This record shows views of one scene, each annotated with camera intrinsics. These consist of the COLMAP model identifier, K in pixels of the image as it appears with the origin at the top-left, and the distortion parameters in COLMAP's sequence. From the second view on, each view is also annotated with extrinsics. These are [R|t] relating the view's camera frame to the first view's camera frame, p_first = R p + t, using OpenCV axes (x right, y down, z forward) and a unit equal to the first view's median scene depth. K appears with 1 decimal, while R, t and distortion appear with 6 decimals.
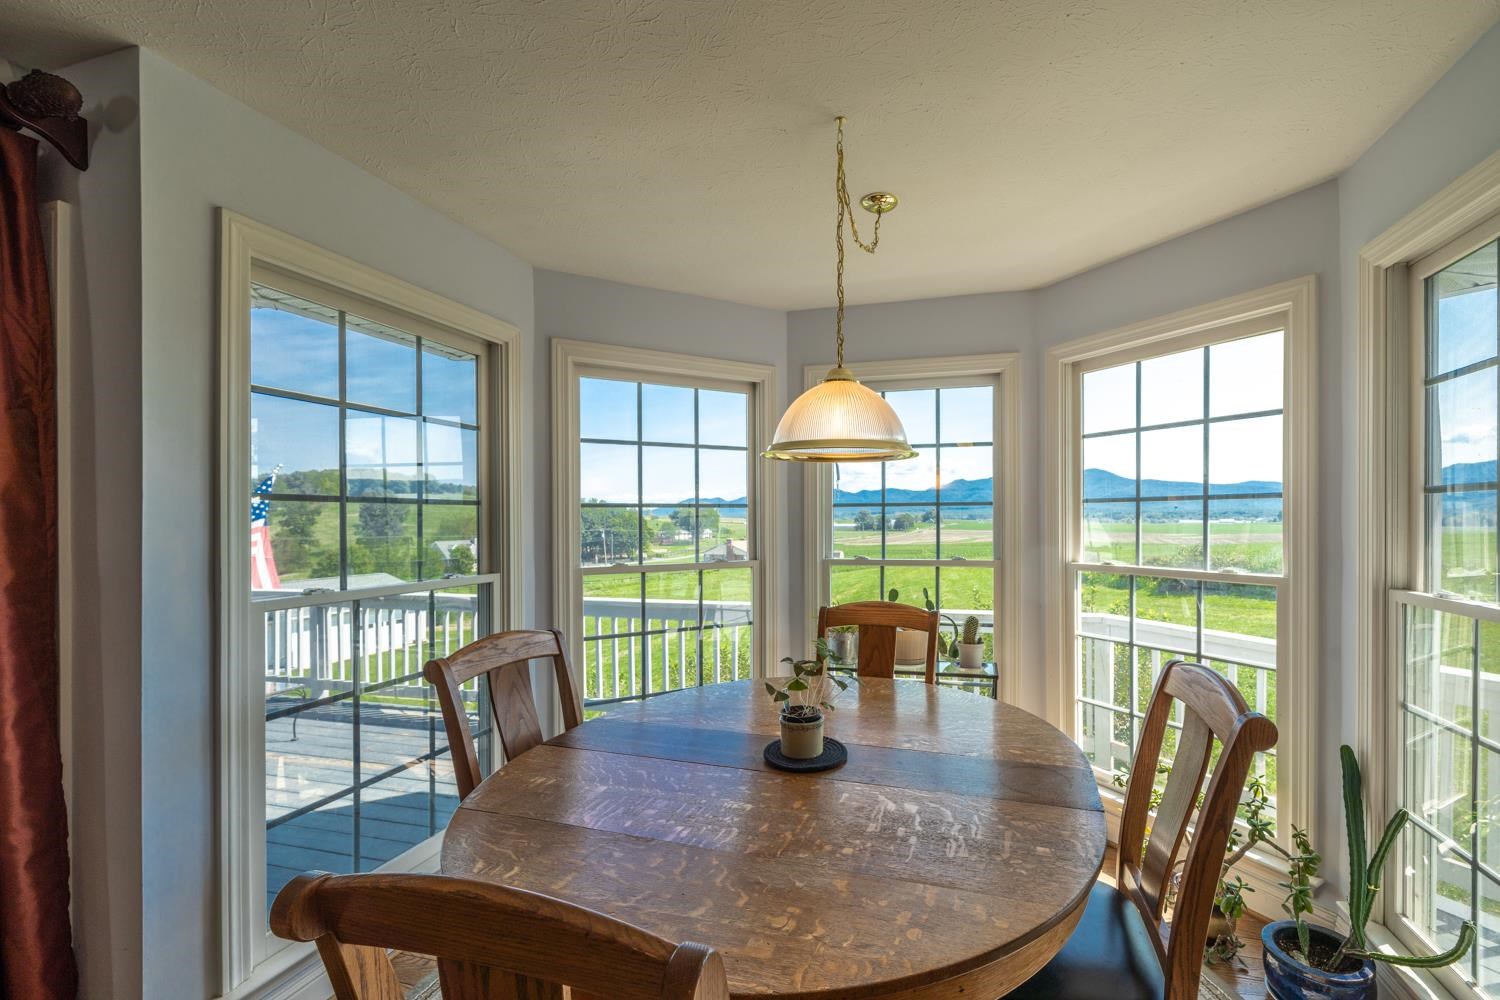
lens RADIAL K [[826.2, 0, 747.9], [0, 826.2, 510.7], [0, 0, 1]] dist [0.003369, 0.000443]
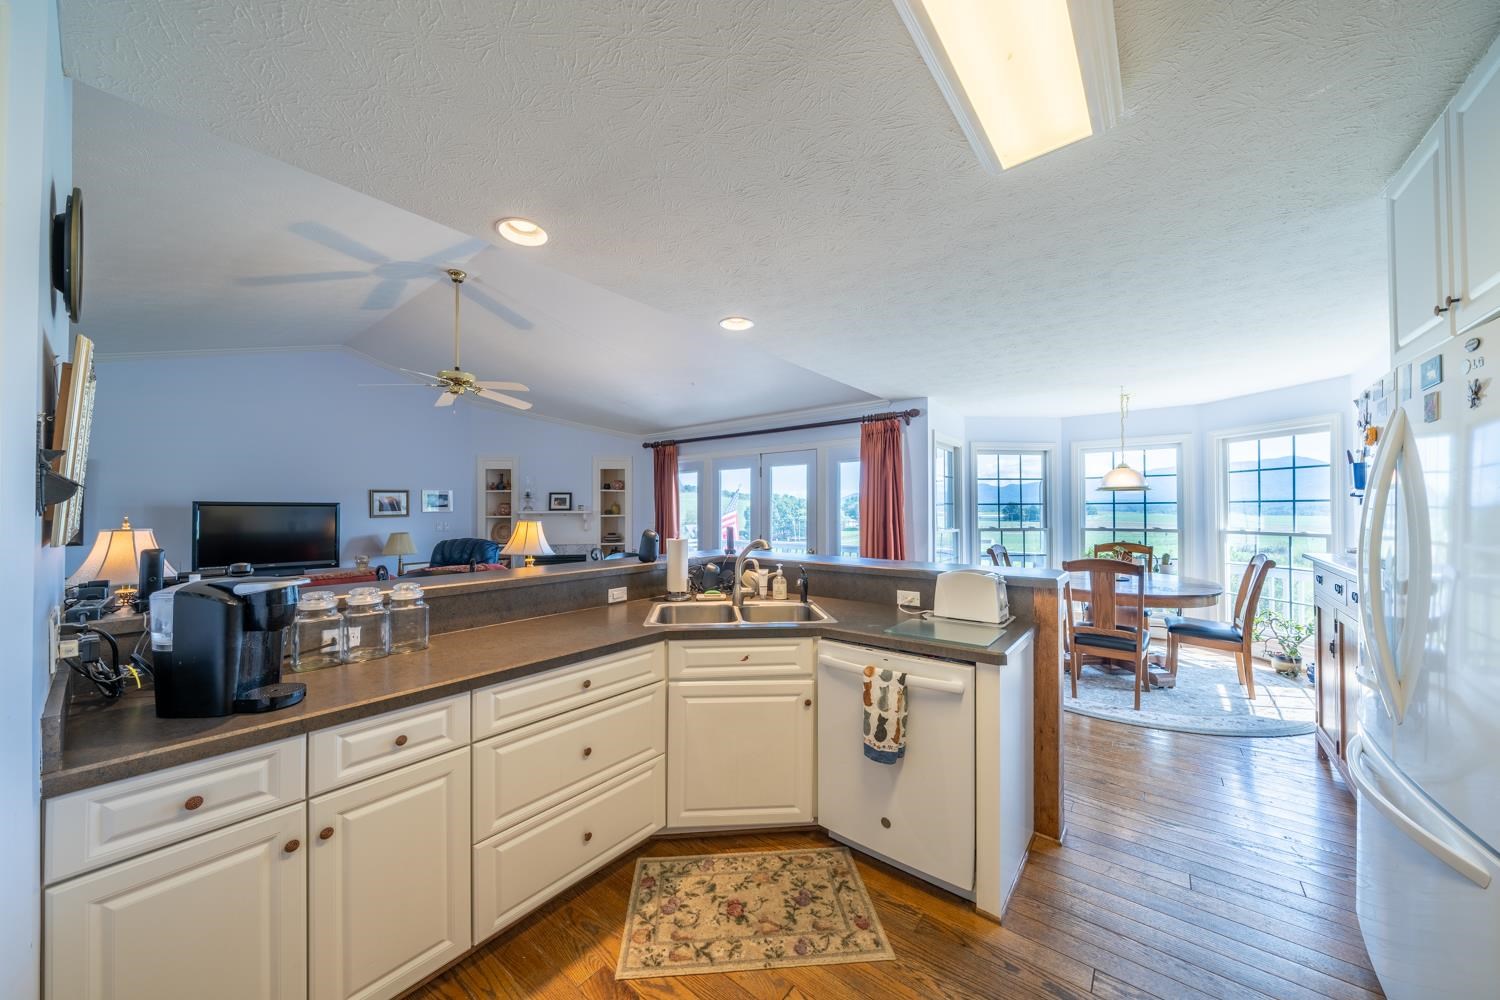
lens RADIAL K [[512.2, 0, 740.1], [0, 512.2, 503.5], [0, 0, 1]] dist [0.000420, 0.000027]
pose [[0.918959, -0.001943, -0.394349, -0.255808], [0.000434, 0.999992, -0.003916, -0.002609], [0.394354, 0.003427, 0.918952, -0.777352]]
